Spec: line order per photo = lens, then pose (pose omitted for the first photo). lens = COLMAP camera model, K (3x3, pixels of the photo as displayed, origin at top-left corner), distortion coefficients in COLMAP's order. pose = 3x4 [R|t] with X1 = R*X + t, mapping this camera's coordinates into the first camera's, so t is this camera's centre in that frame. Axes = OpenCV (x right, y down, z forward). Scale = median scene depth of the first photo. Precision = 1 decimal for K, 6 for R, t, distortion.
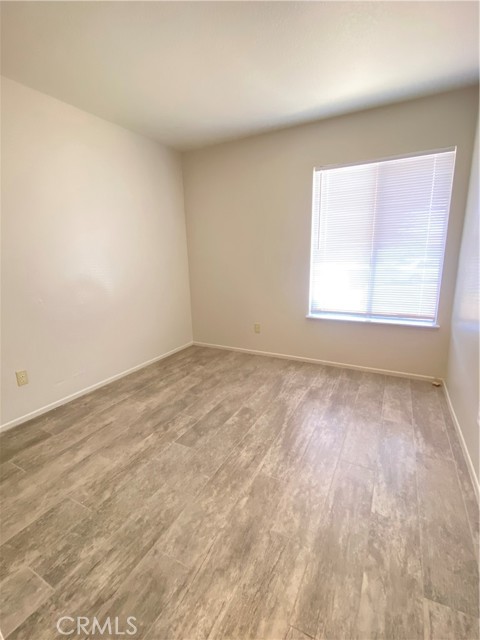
lens RADIAL K [[291.7, 0, 240.0], [0, 291.7, 320.0], [0, 0, 1]] dist [0.024853, -0.019525]
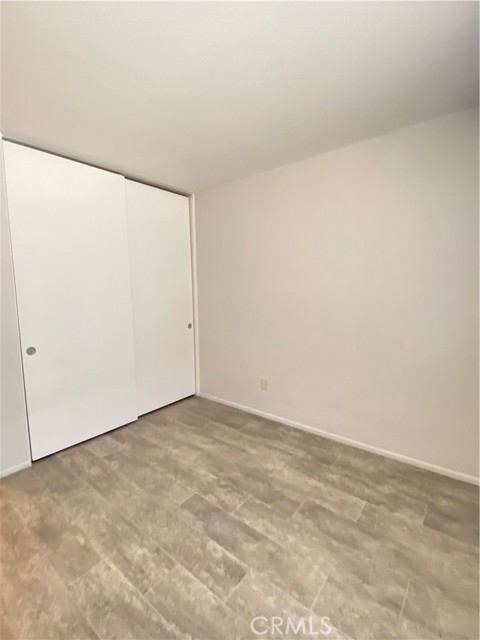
lens RADIAL K [[291.7, 0, 240.0], [0, 291.7, 320.0], [0, 0, 1]] dist [0.024853, -0.019525]
pose [[-0.189909, 0.142167, -0.971454, 0.589436], [-0.191090, 0.965186, 0.178606, -0.335431], [0.963026, 0.219554, -0.156130, 1.084975]]
